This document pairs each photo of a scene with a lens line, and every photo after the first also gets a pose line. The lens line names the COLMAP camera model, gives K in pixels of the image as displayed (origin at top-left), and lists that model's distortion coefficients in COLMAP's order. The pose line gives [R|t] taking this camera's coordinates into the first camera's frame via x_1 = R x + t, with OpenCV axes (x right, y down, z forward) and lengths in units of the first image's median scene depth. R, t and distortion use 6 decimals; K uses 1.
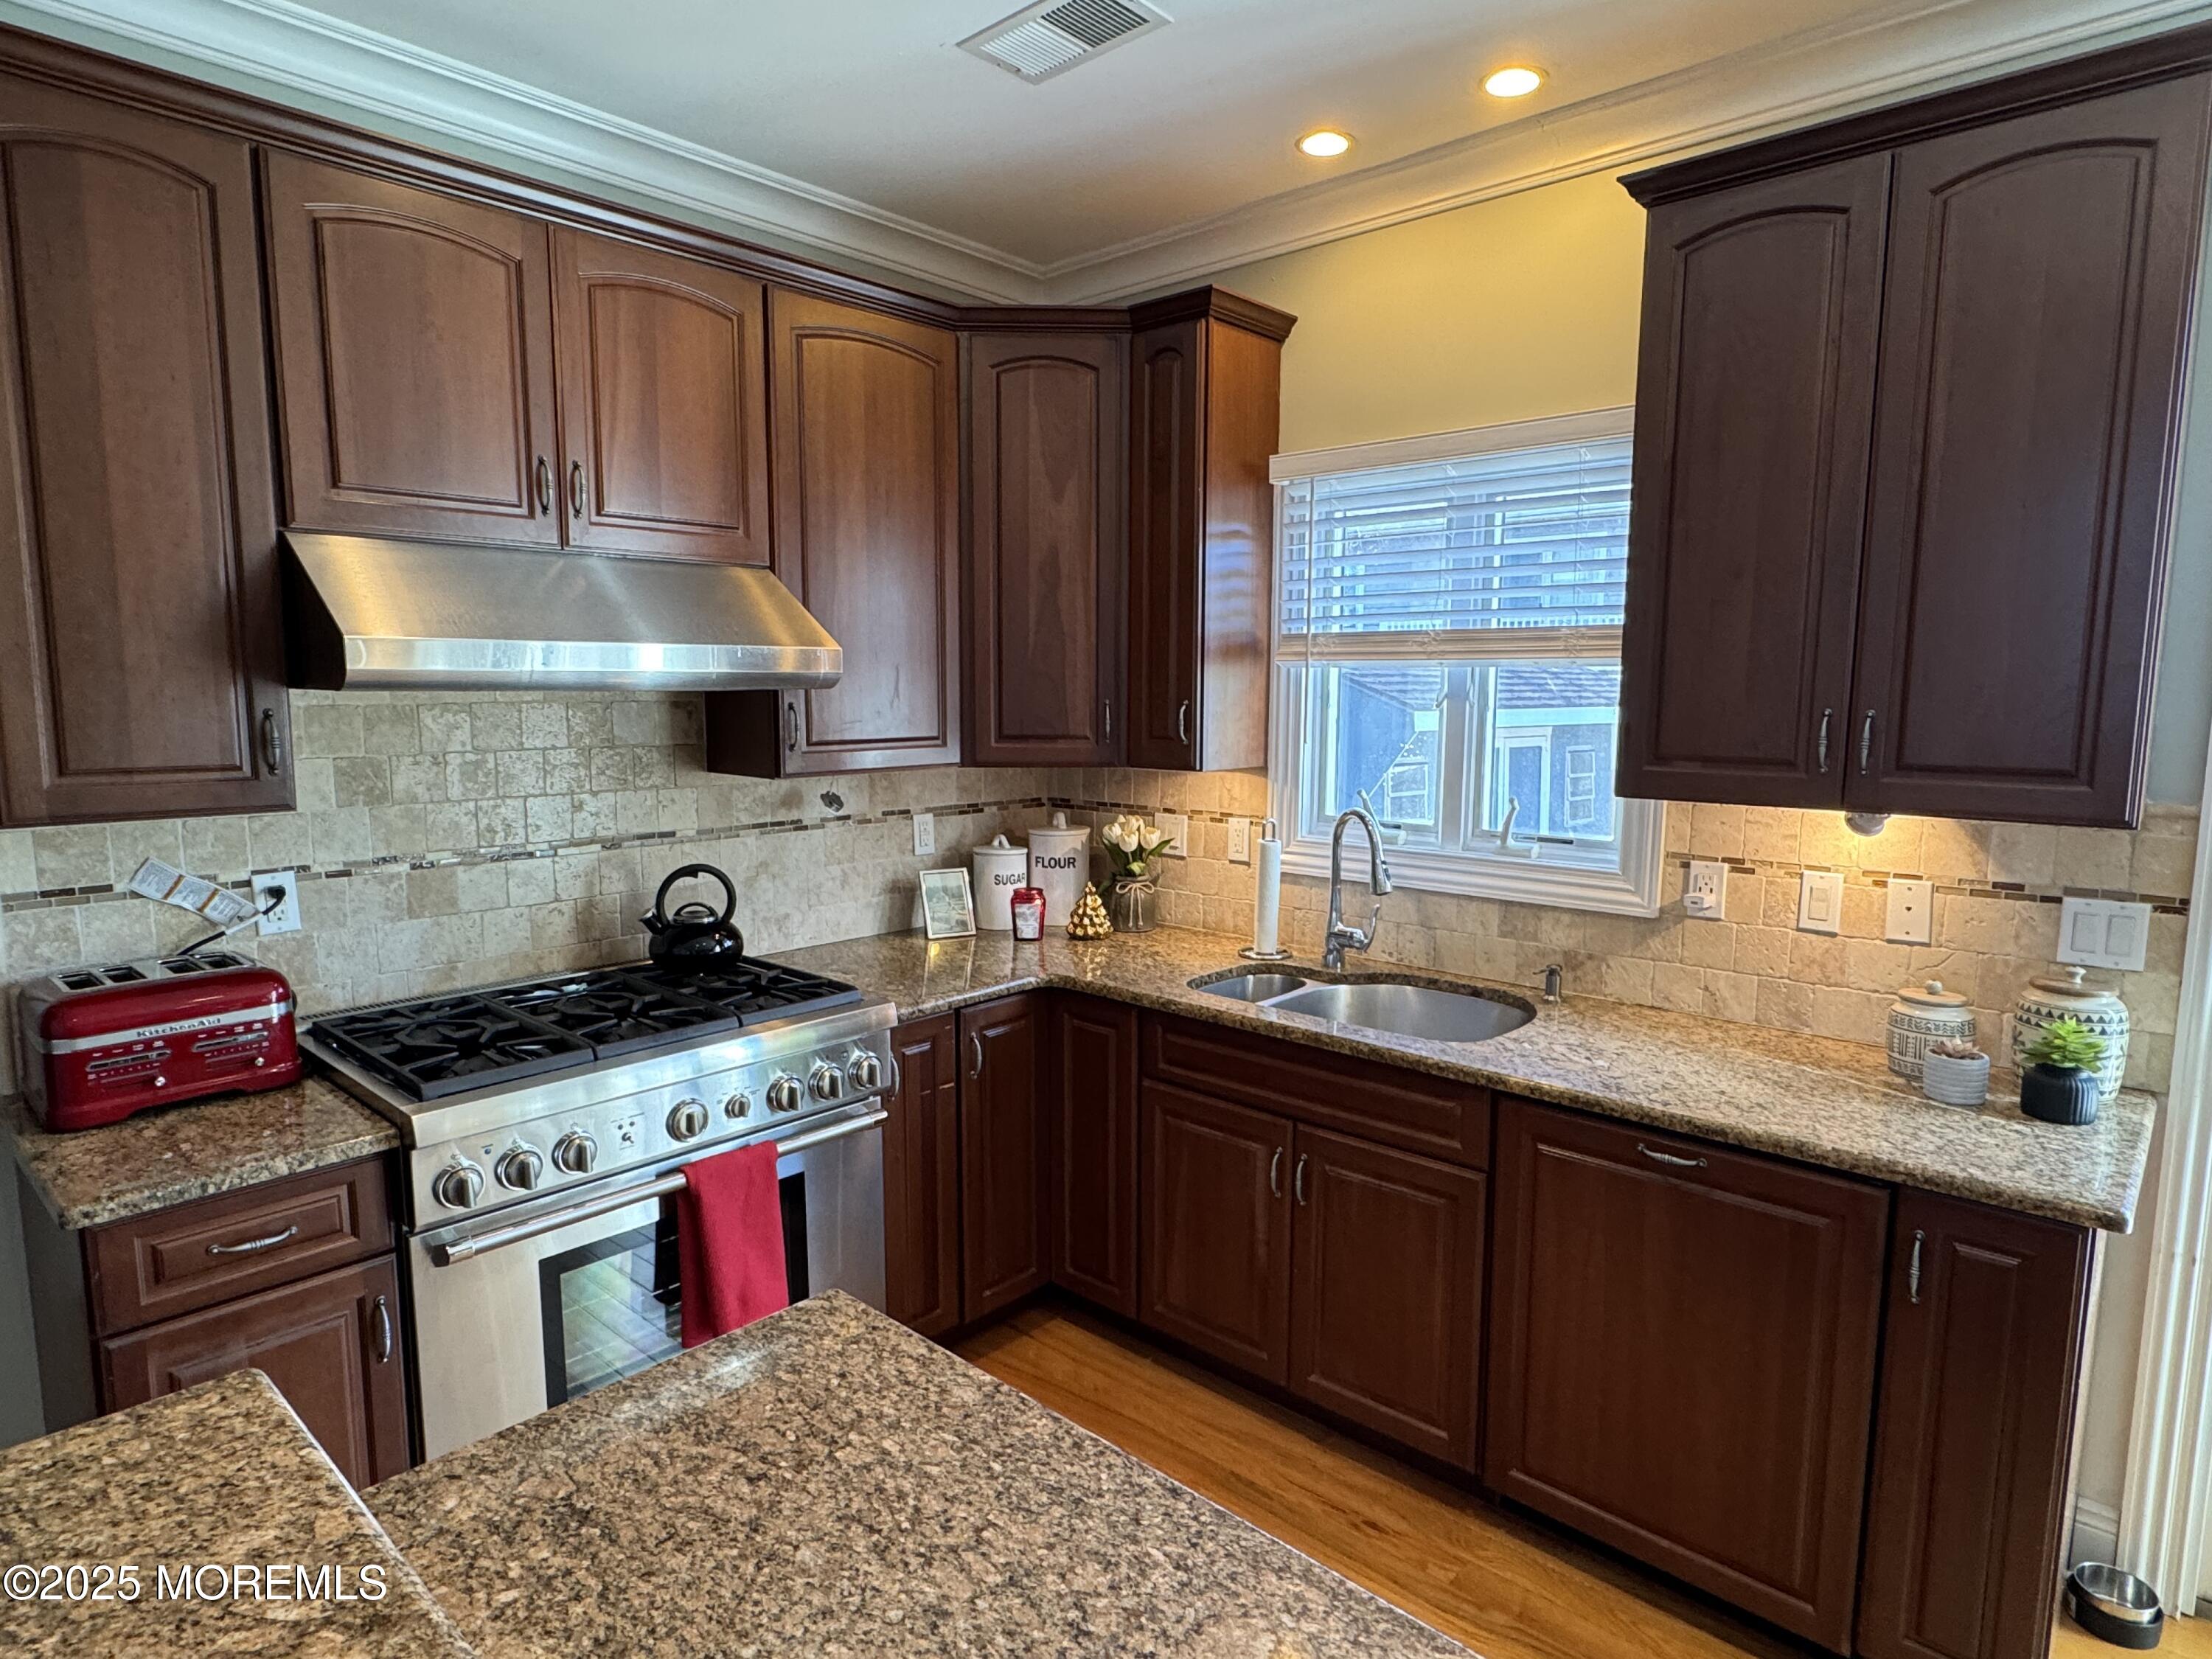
lens RADIAL K [[1241.1, 0, 1098.2], [0, 1241.1, 830.1], [0, 0, 1]] dist [-0.001451, -0.000511]
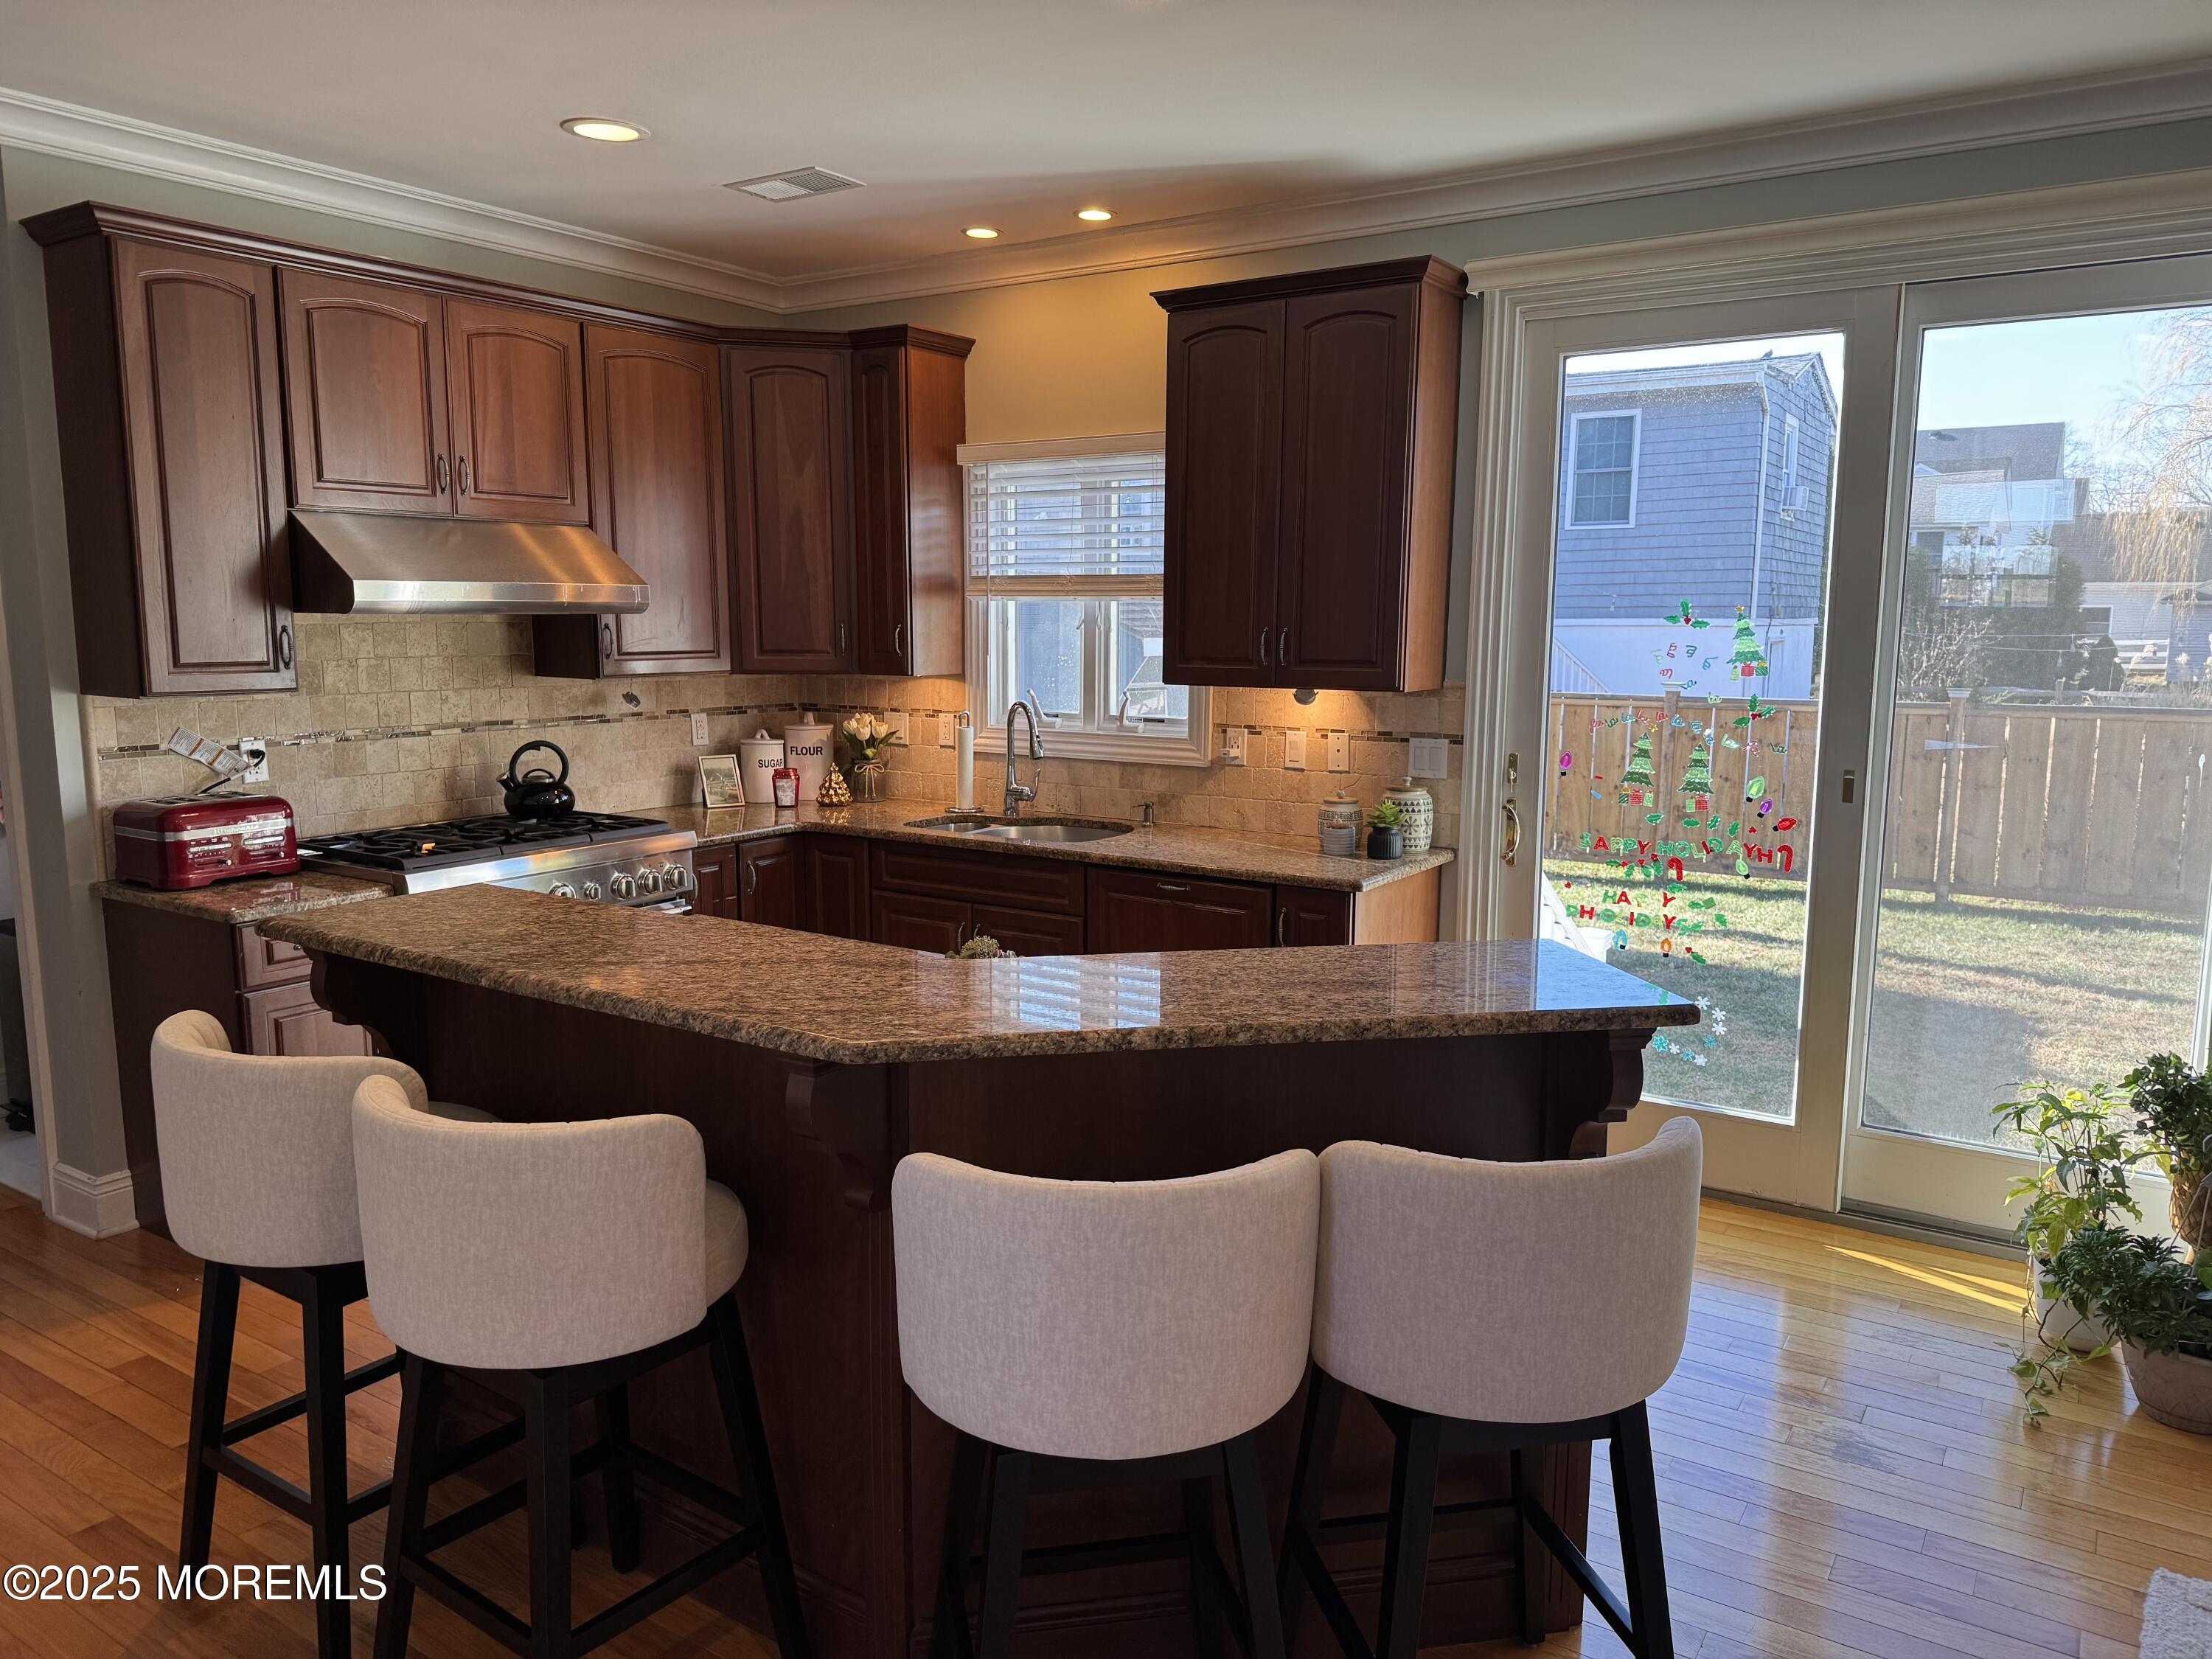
lens RADIAL K [[1529.8, 0, 1108.7], [0, 1529.8, 839.8], [0, 0, 1]] dist [0.115204, -0.206889]
pose [[0.987293, -0.022807, 0.157267, 0.026891], [0.017906, 0.999311, 0.032509, 0.086468], [-0.157900, -0.029280, 0.987021, -0.750148]]
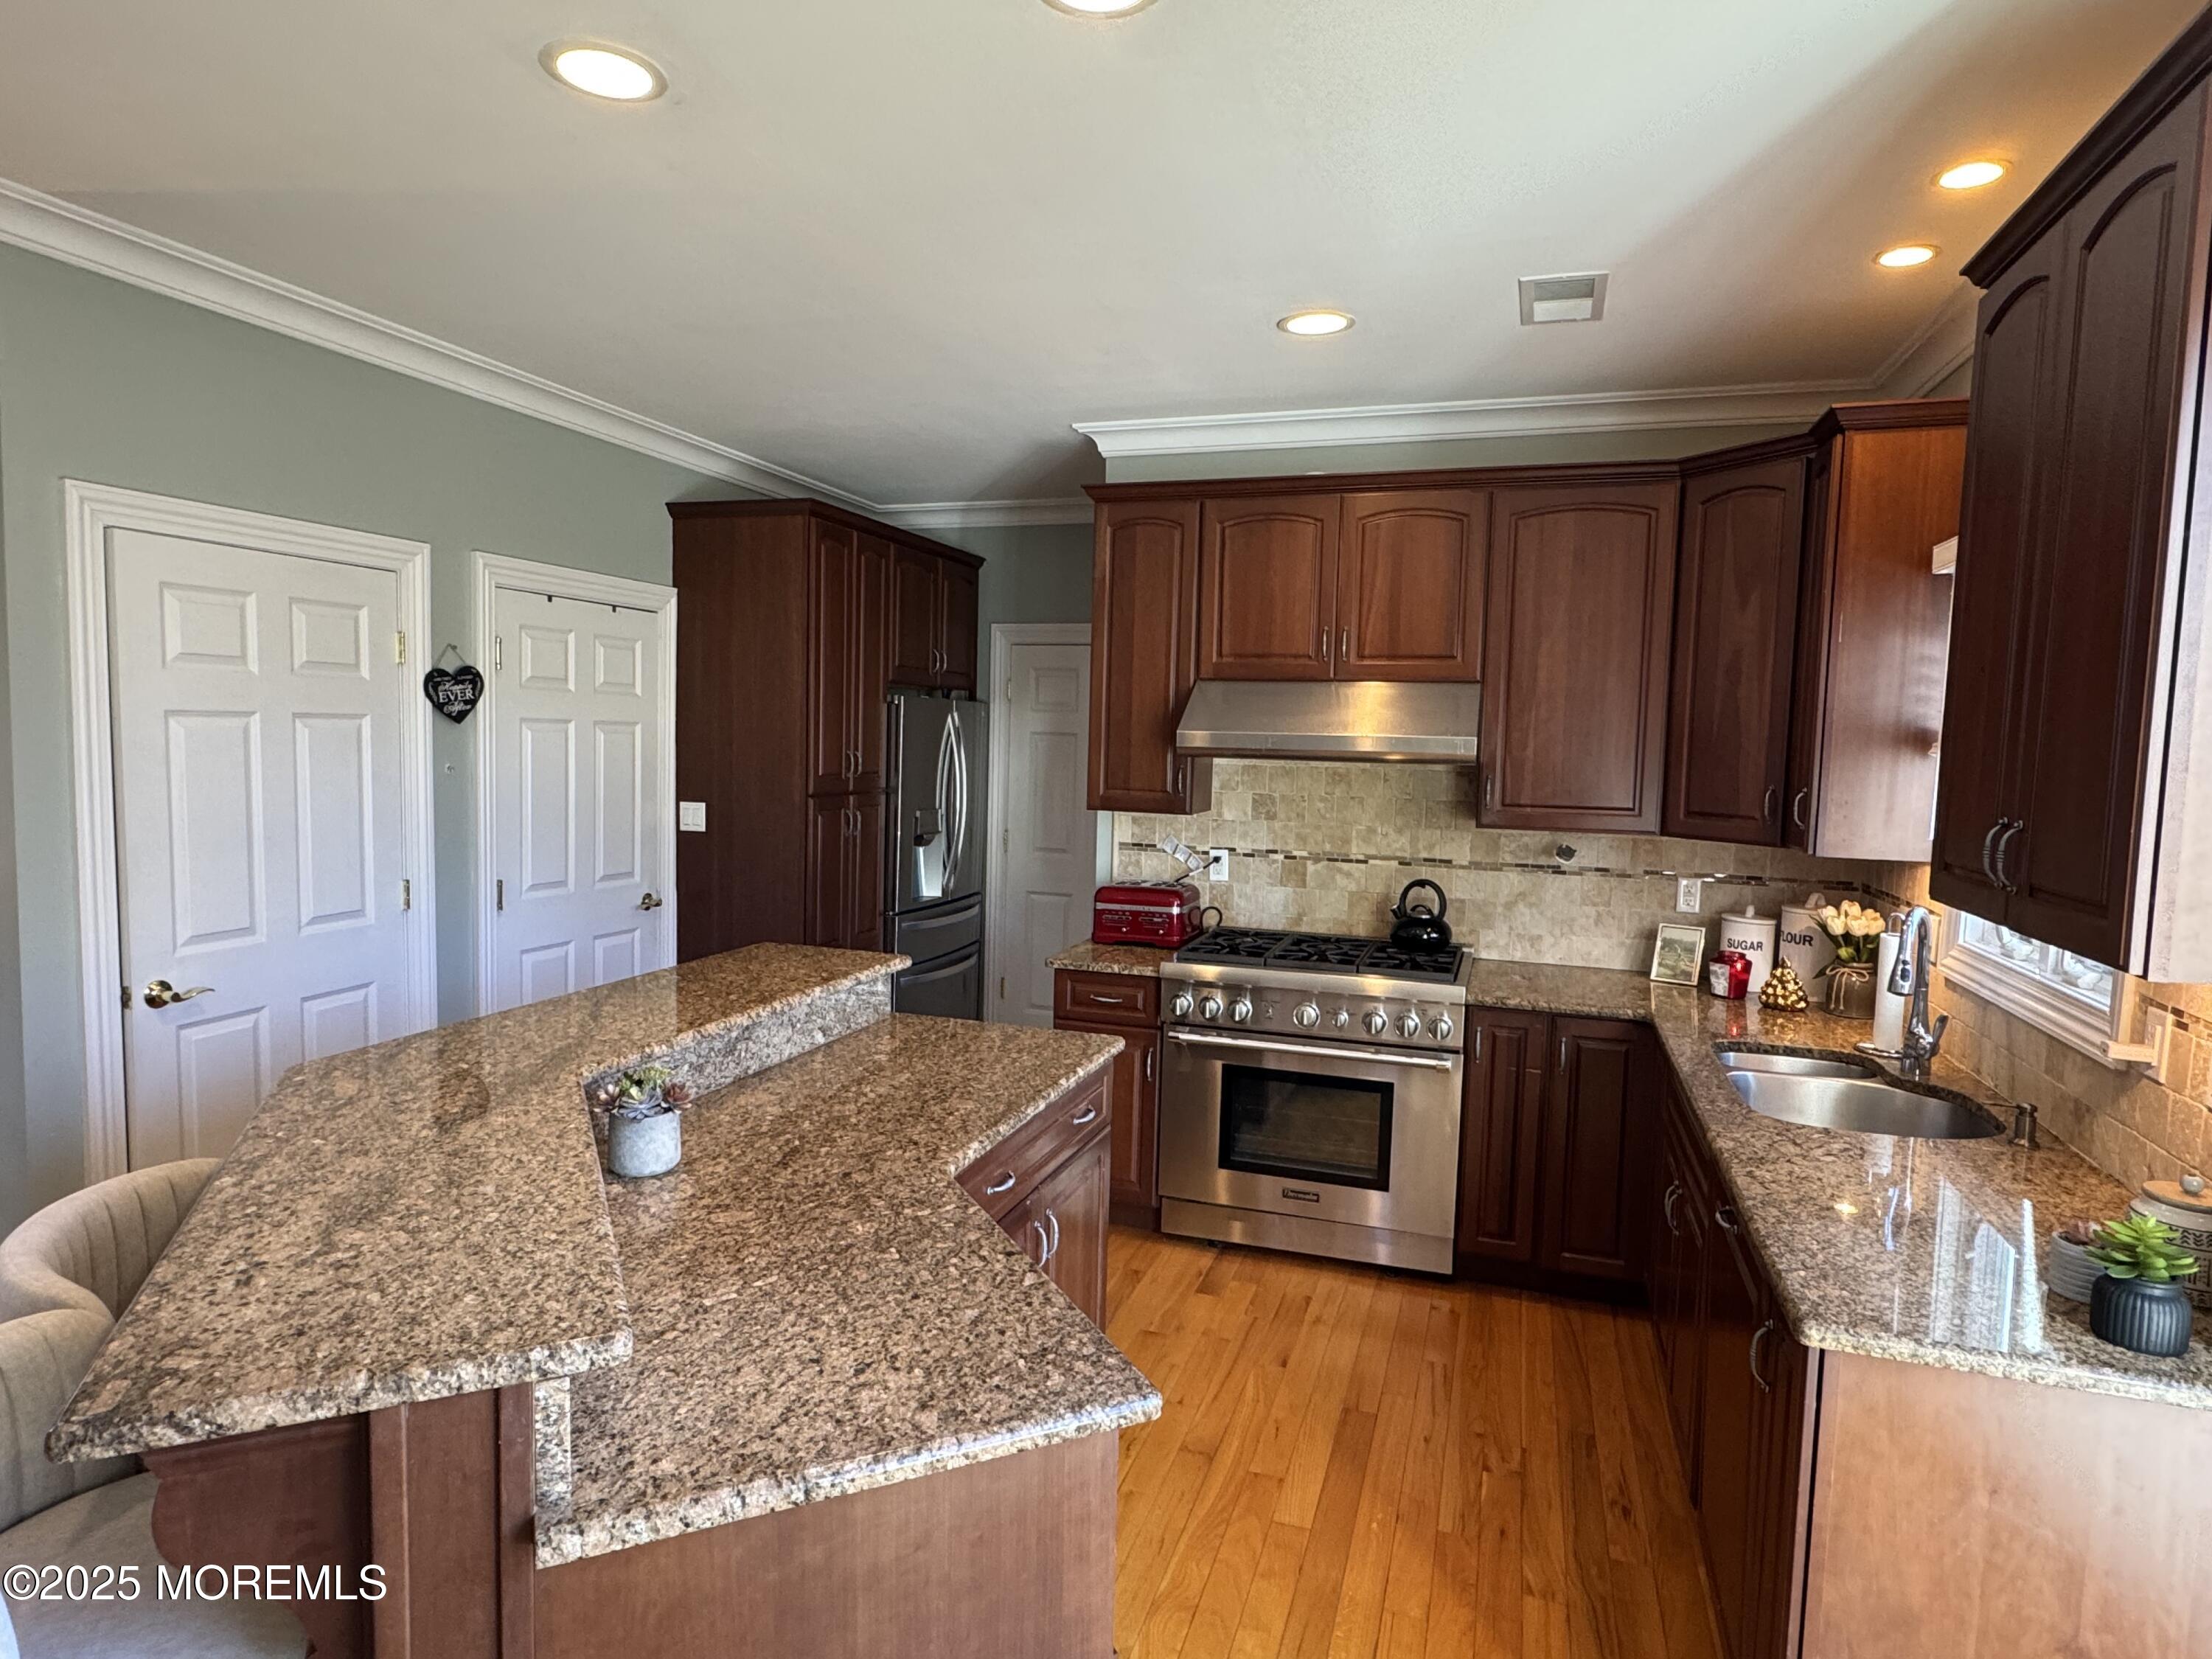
lens RADIAL K [[1241.1, 0, 1098.2], [0, 1241.1, 830.1], [0, 0, 1]] dist [-0.001451, -0.000511]
pose [[0.401864, 0.078483, -0.912330, 0.820350], [-0.132755, 0.990788, 0.026756, -0.017895], [0.906025, 0.110364, 0.408581, 0.021969]]
